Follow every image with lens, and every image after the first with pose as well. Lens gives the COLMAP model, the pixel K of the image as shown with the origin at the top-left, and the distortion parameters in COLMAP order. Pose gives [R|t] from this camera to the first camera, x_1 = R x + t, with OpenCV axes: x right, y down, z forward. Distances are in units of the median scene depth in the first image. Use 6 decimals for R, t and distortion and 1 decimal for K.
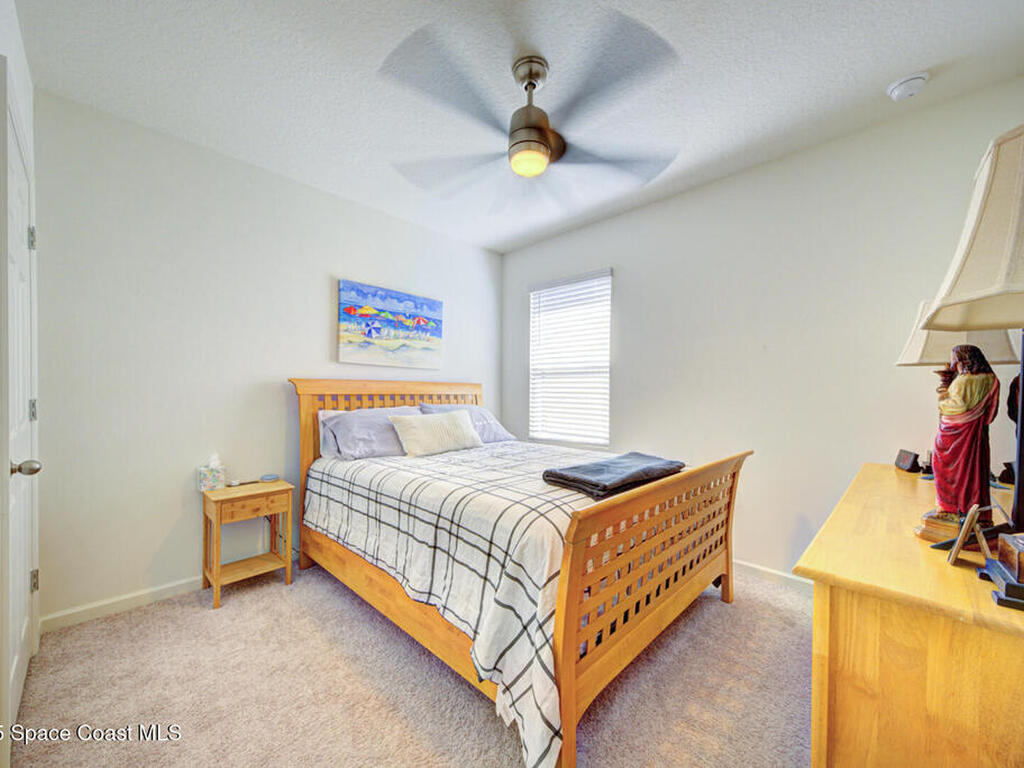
lens RADIAL K [[400.3, 0, 513.6], [0, 400.3, 392.5], [0, 0, 1]] dist [0.013354, -0.000143]
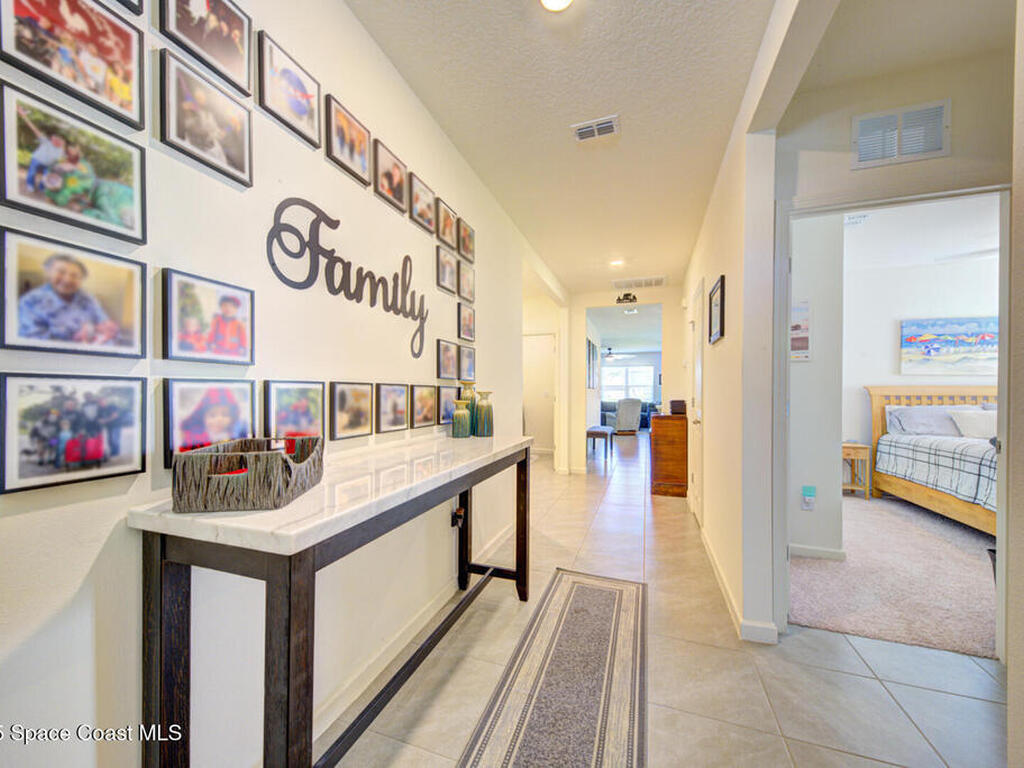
lens RADIAL K [[400.3, 0, 508.6], [0, 400.3, 394.2], [0, 0, 1]] dist [0.013354, -0.000143]
pose [[0.421181, 0.003484, -0.906970, 0.321259], [-0.003823, 0.999991, 0.002066, 0.002213], [0.906968, 0.002597, 0.421190, -0.960928]]
